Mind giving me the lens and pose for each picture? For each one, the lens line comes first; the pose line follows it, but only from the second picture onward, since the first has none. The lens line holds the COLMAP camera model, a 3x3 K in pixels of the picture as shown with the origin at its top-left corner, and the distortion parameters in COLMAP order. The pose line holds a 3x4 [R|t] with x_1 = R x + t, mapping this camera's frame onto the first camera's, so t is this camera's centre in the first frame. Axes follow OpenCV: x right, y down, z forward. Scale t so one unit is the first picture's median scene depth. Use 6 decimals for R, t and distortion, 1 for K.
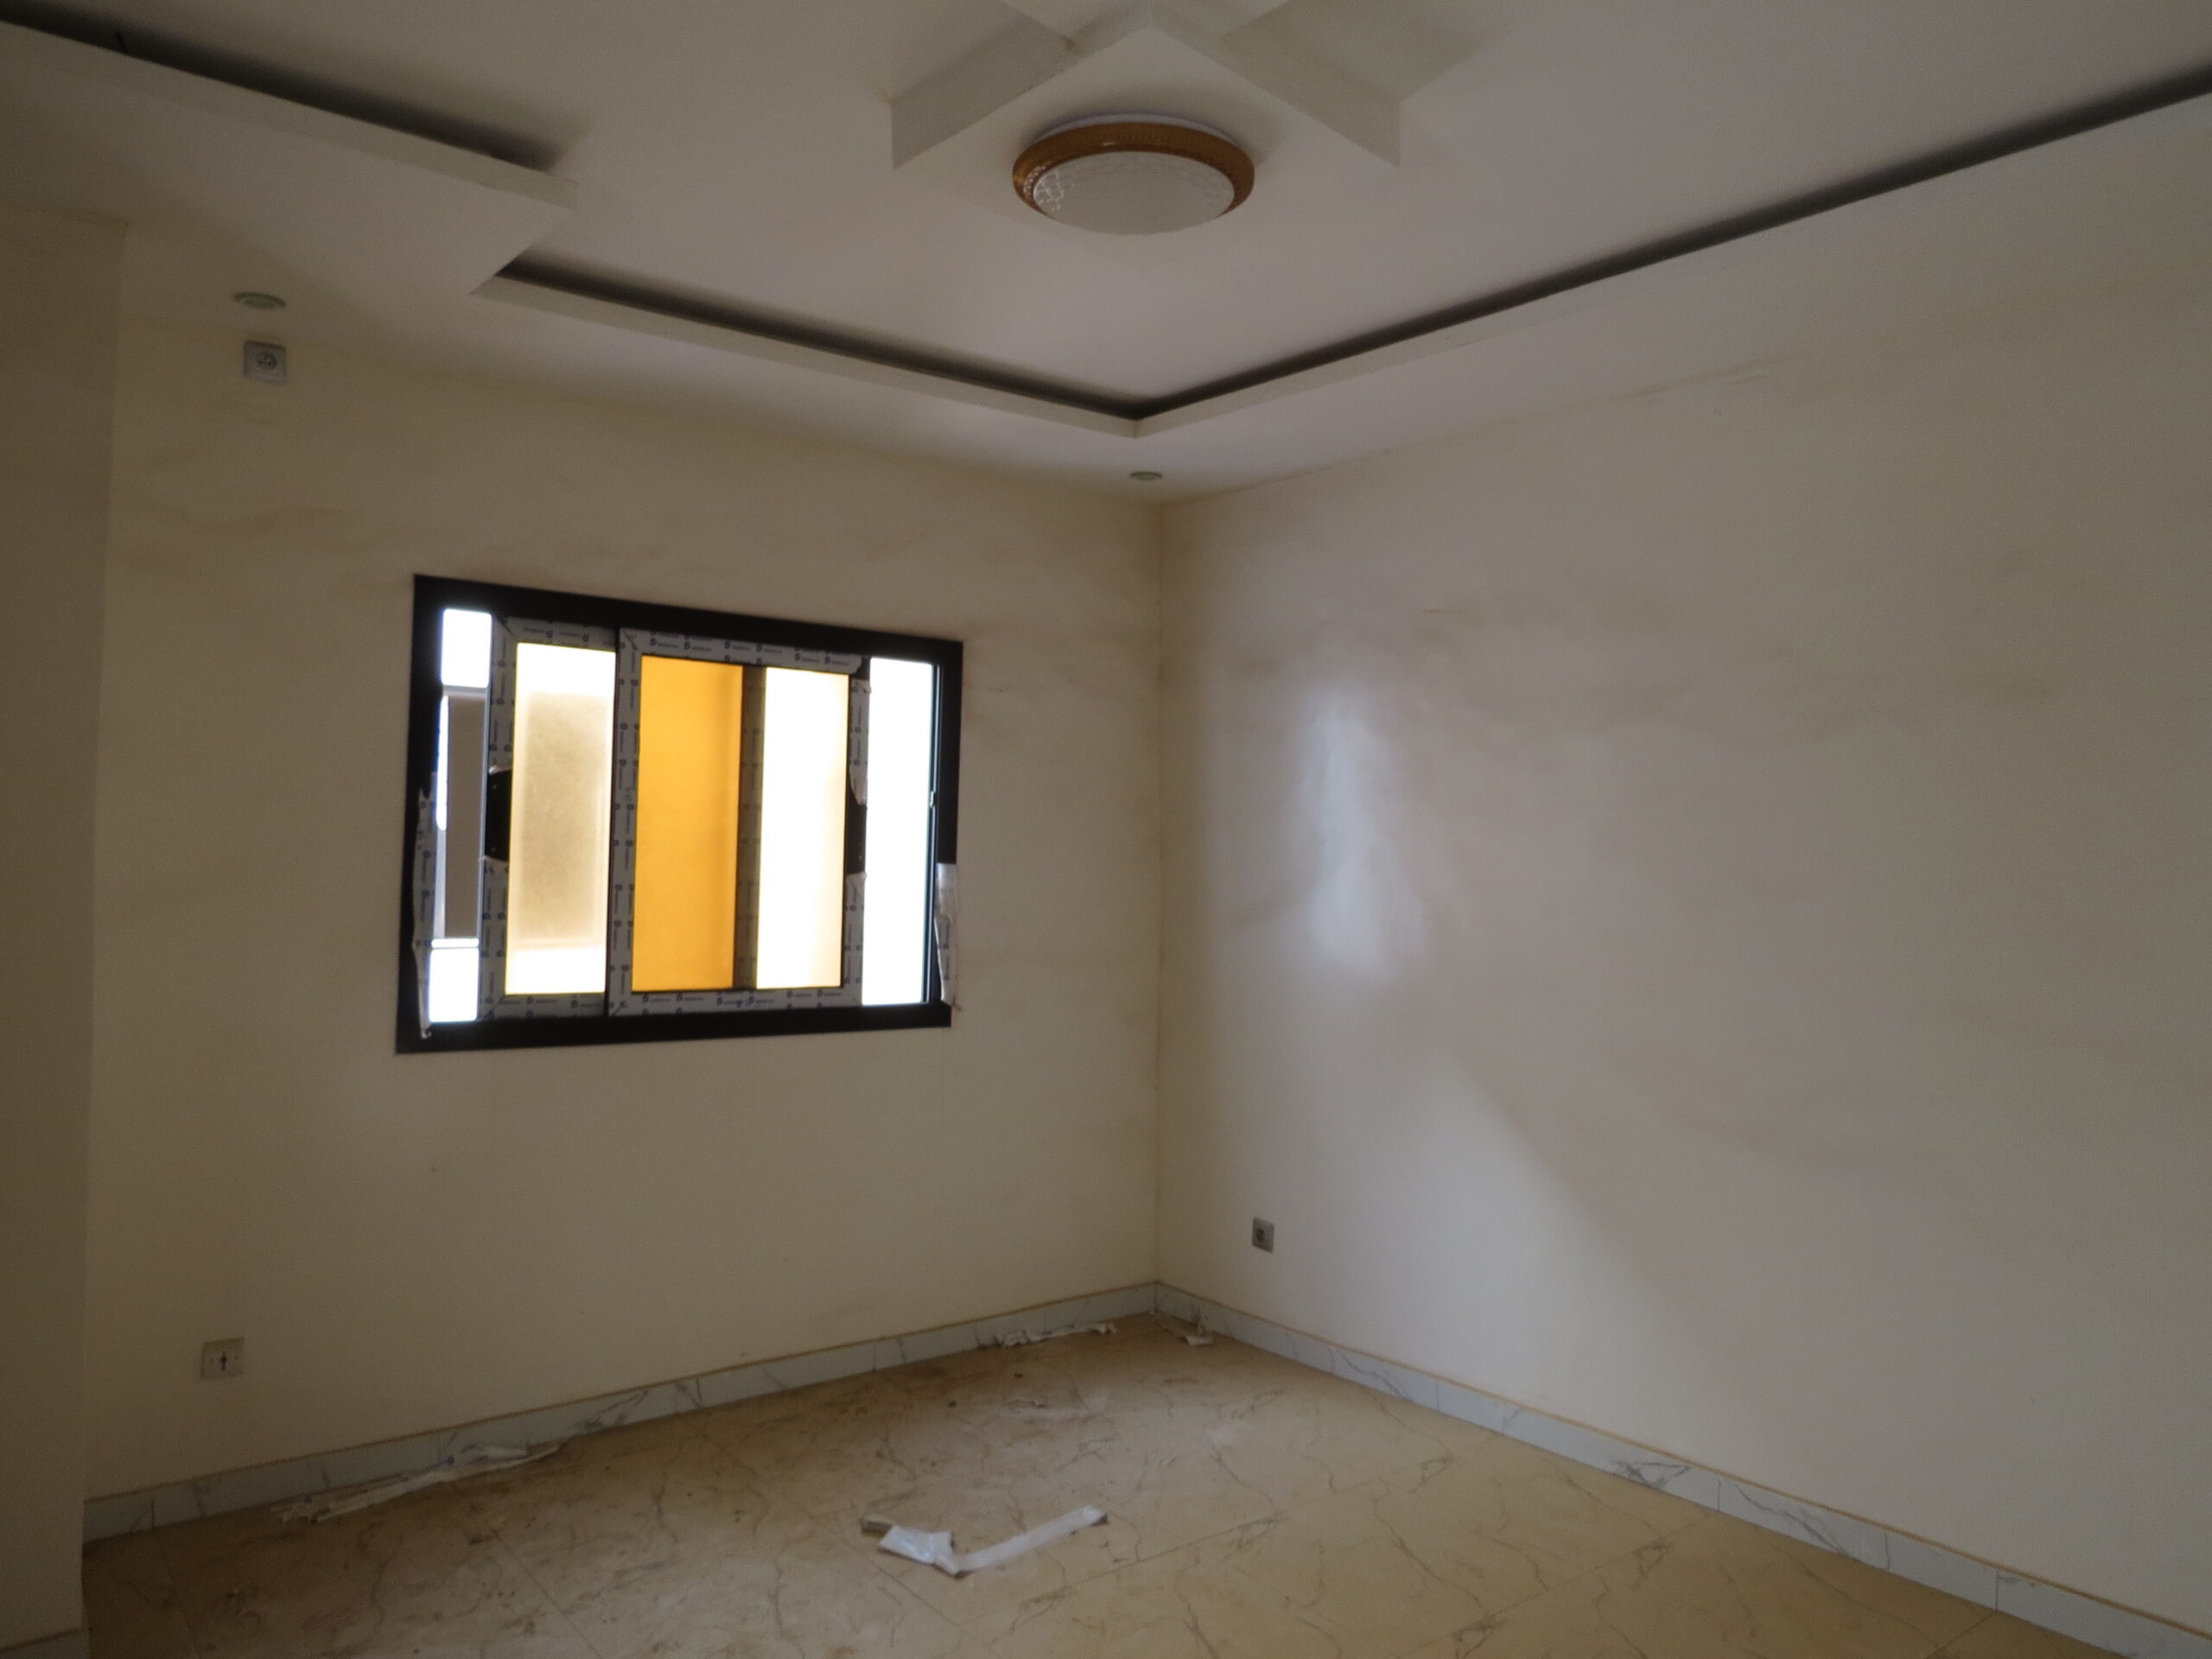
lens RADIAL K [[1578.5, 0, 1102.7], [0, 1578.5, 826.4], [0, 0, 1]] dist [-0.033314, 0.022602]
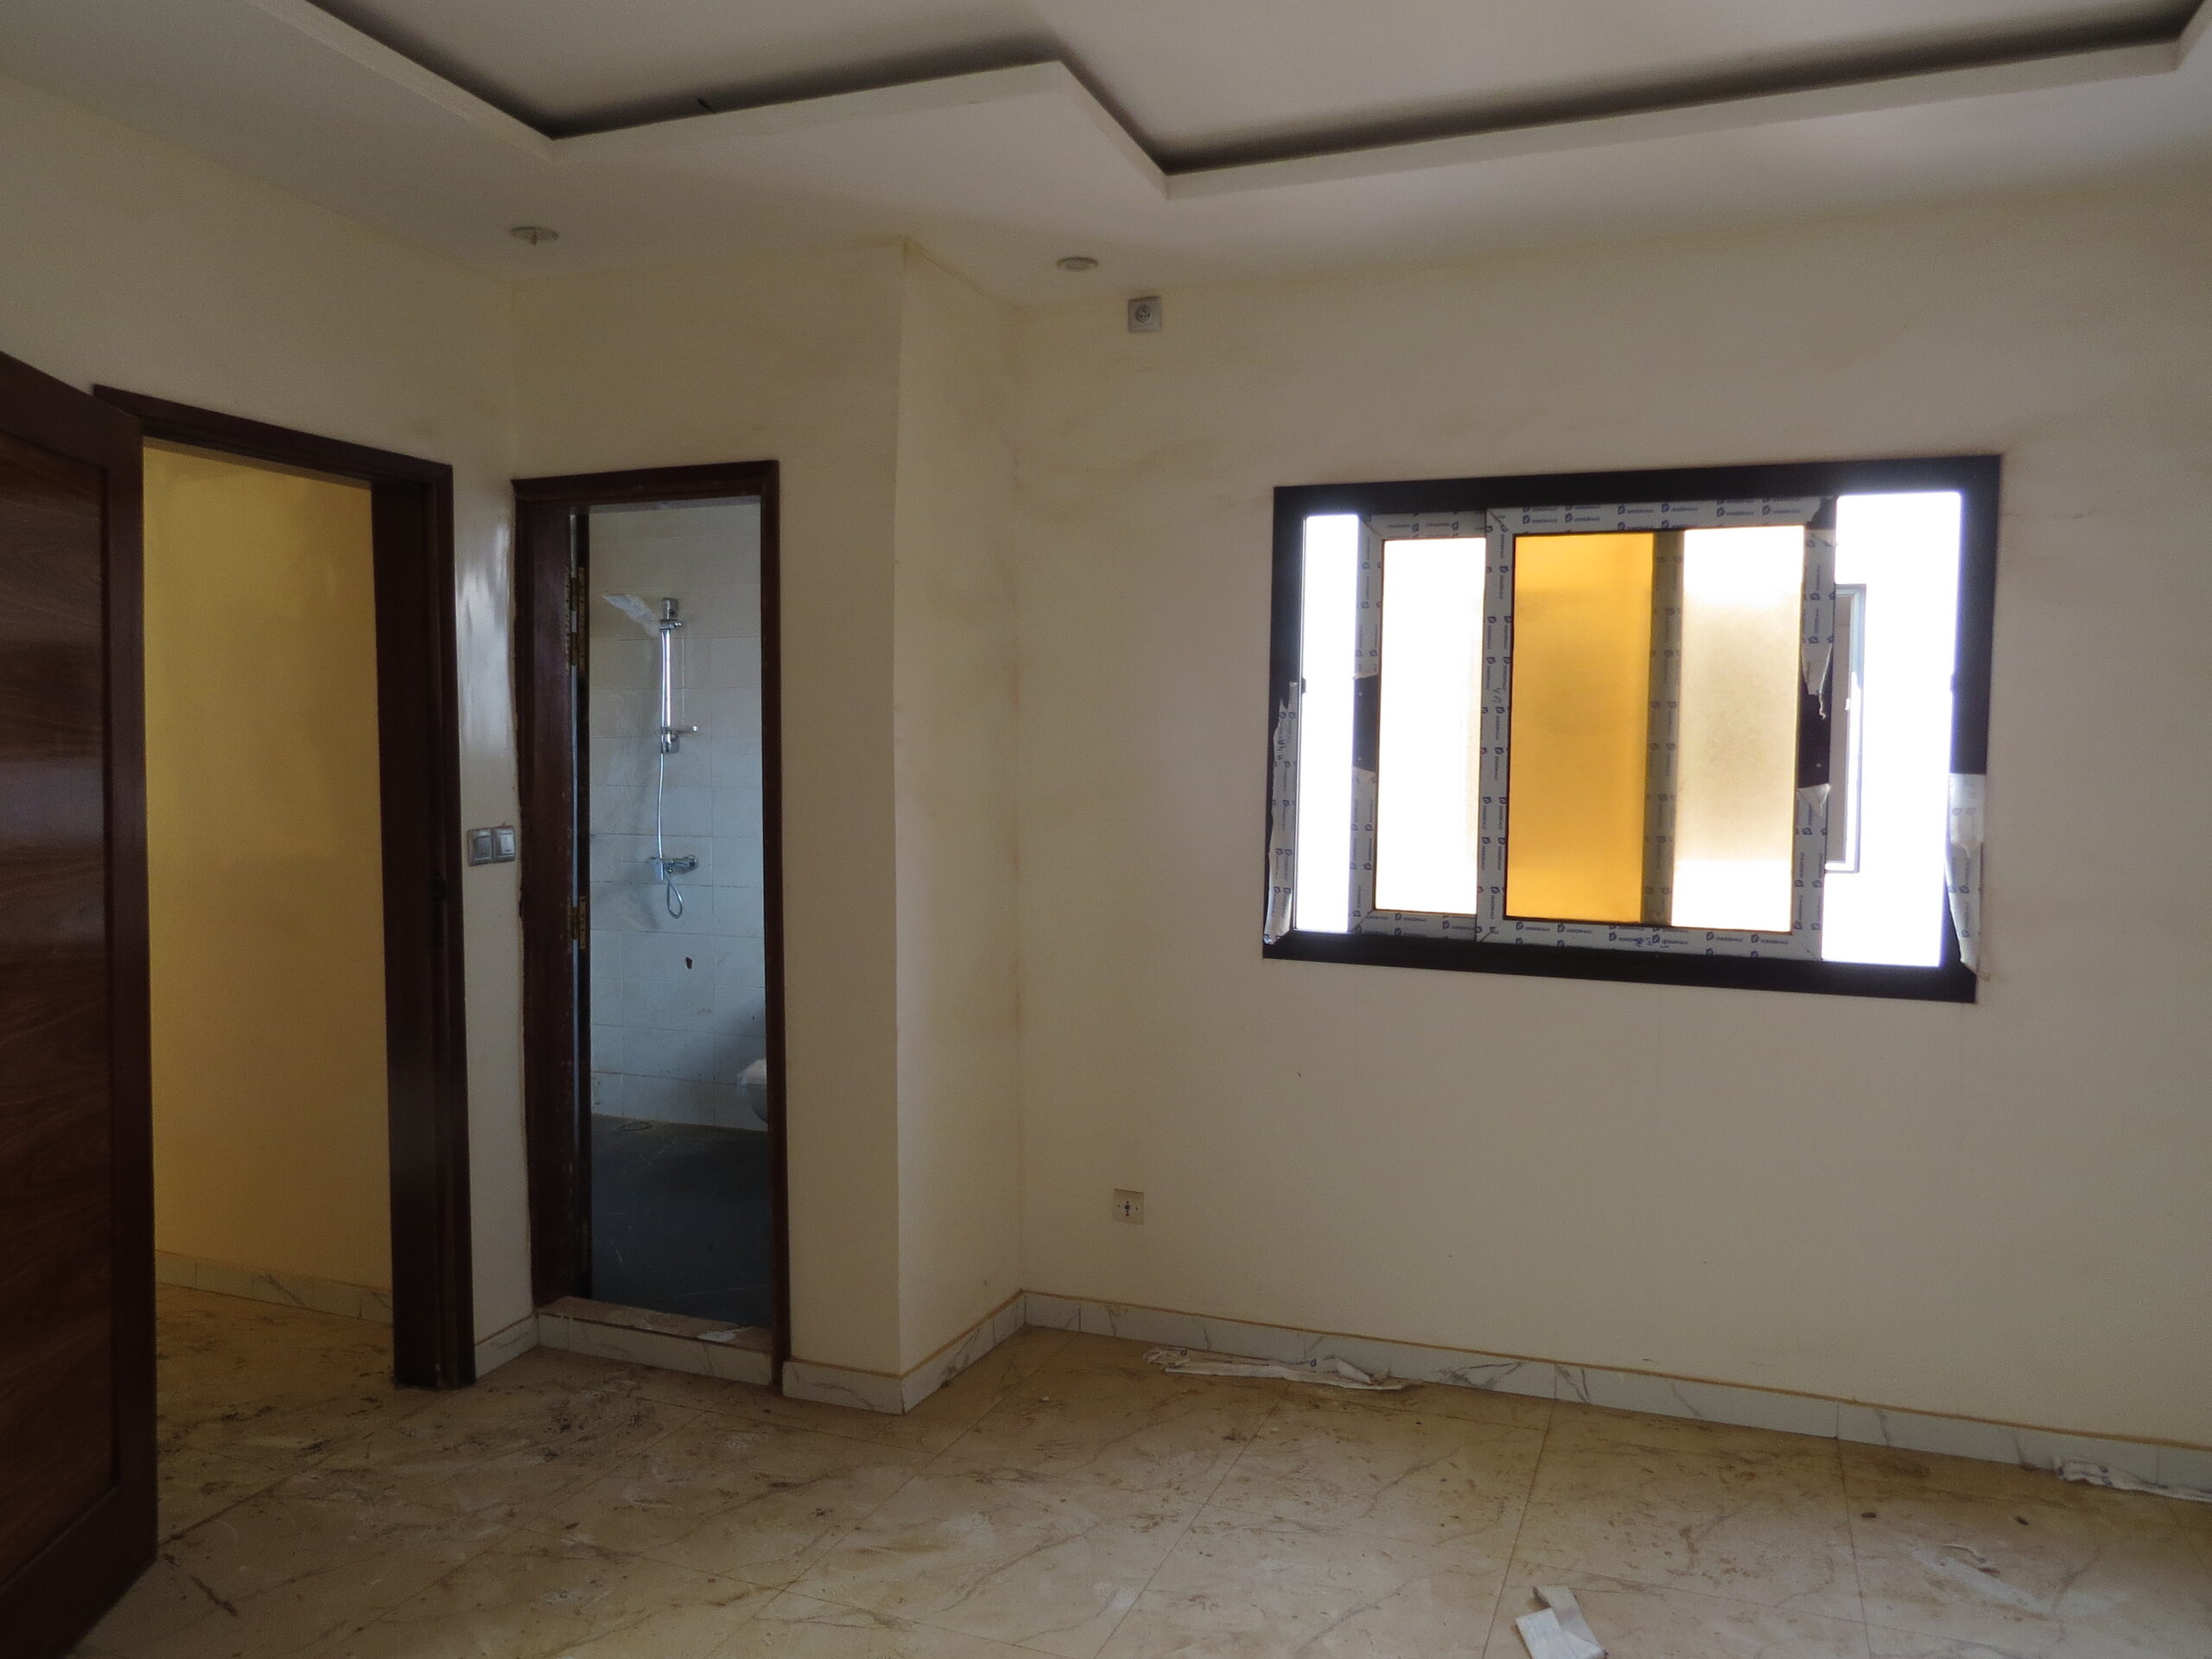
lens RADIAL K [[1578.5, 0, 1102.7], [0, 1578.5, 826.4], [0, 0, 1]] dist [-0.033314, 0.022602]
pose [[0.501907, 0.025195, -0.864555, 0.354433], [0.017280, 0.999084, 0.039148, 0.014749], [0.864749, -0.034588, 0.501012, 0.352534]]
